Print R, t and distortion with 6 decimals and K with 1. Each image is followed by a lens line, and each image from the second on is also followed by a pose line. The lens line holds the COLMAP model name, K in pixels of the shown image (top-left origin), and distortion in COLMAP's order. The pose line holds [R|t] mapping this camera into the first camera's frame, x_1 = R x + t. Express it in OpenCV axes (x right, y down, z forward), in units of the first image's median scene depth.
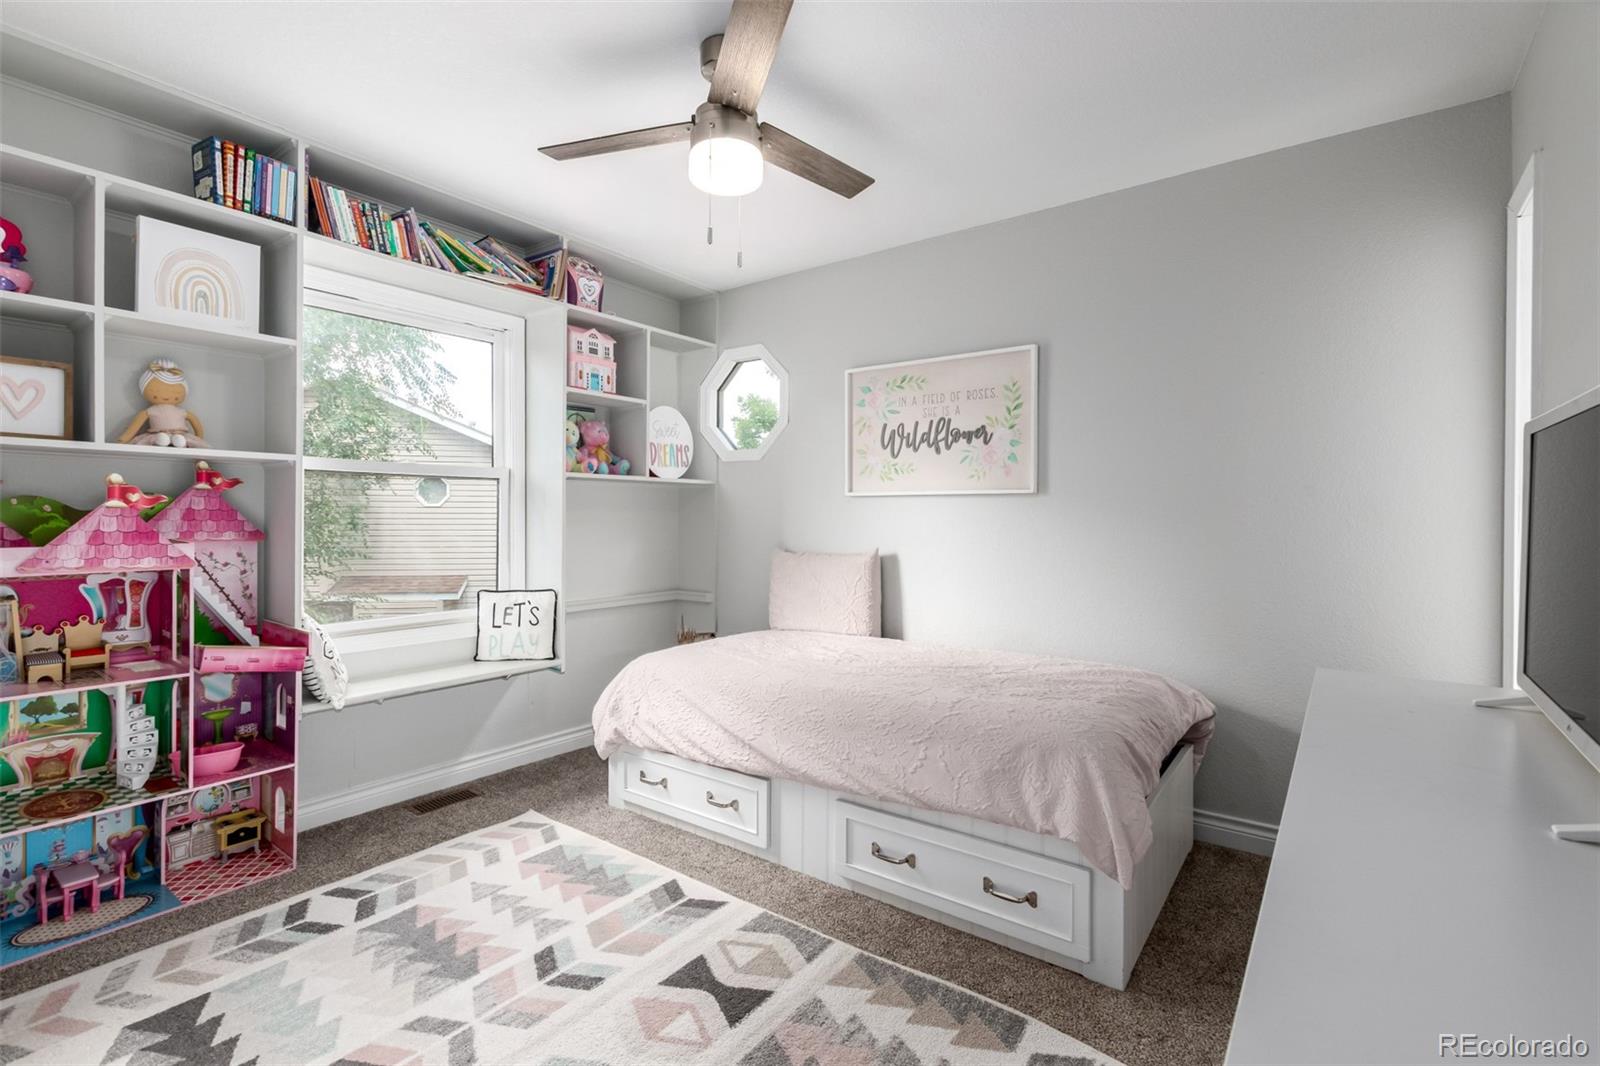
lens RADIAL K [[737.8, 0, 787.6], [0, 737.8, 526.7], [0, 0, 1]] dist [0.000620, -0.000659]
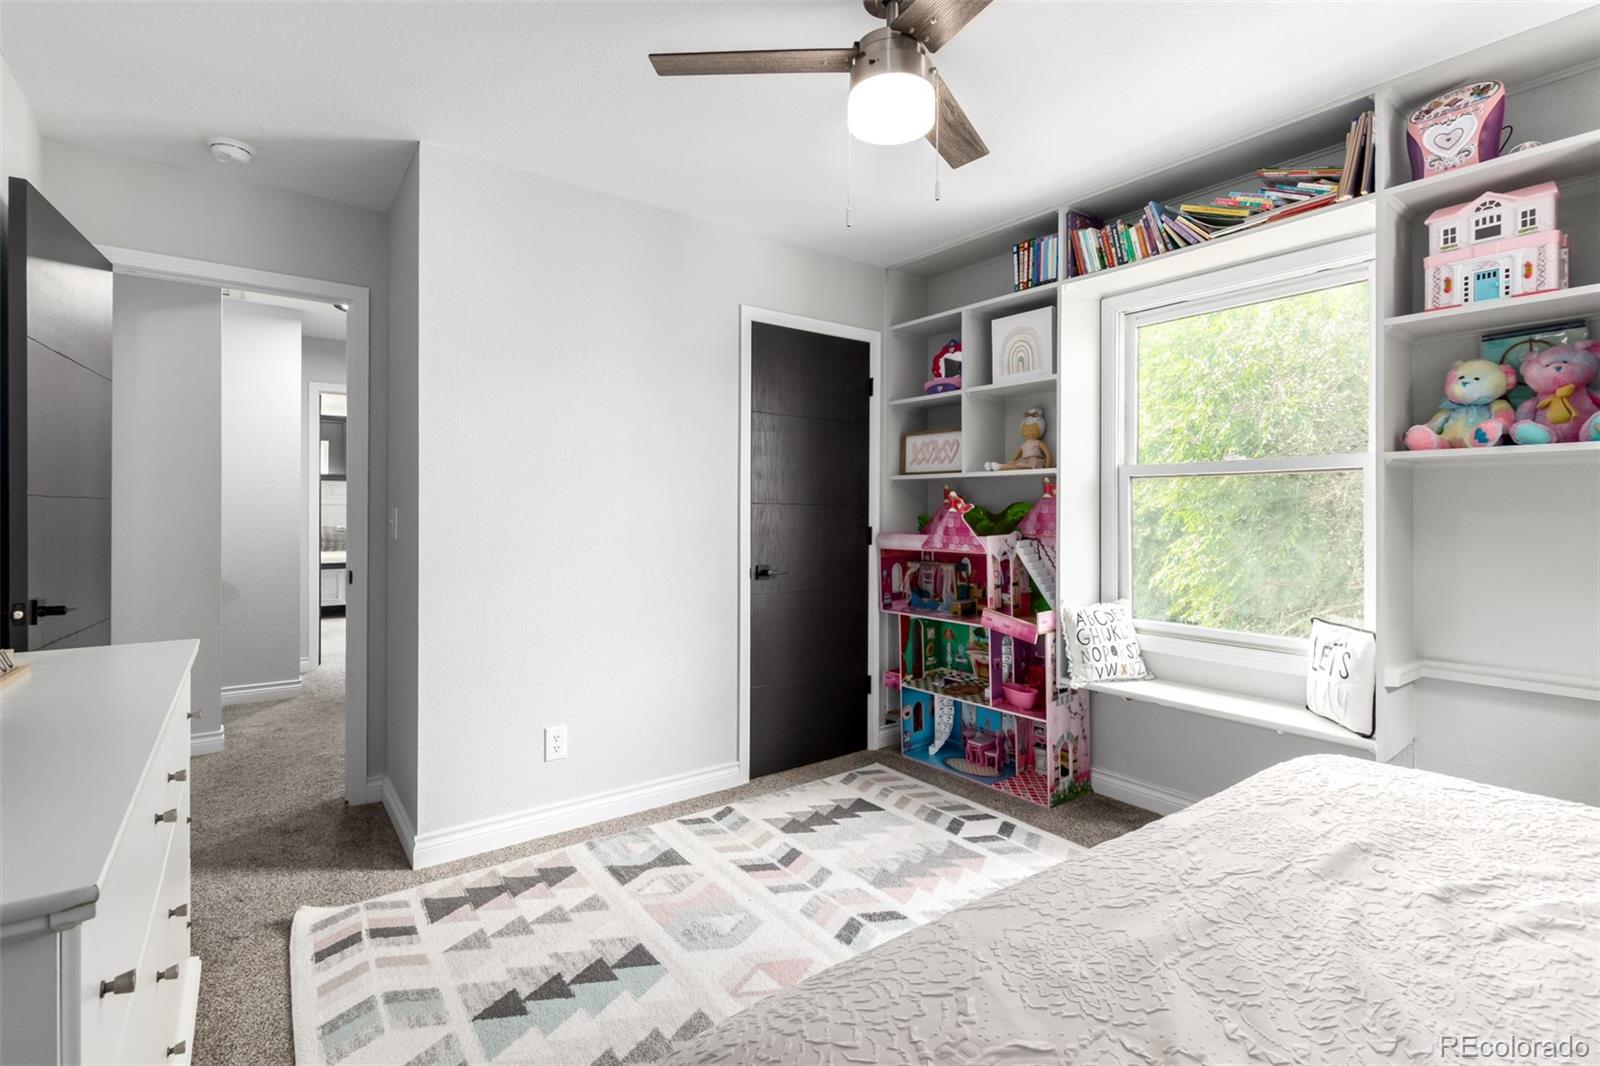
lens RADIAL K [[737.8, 0, 787.0], [0, 737.8, 515.6], [0, 0, 1]] dist [0.000620, -0.000659]
pose [[-0.284774, -0.001409, -0.958594, 0.701159], [-0.018352, 0.999824, 0.003982, -0.018005], [0.958419, 0.018726, -0.284749, 1.037021]]
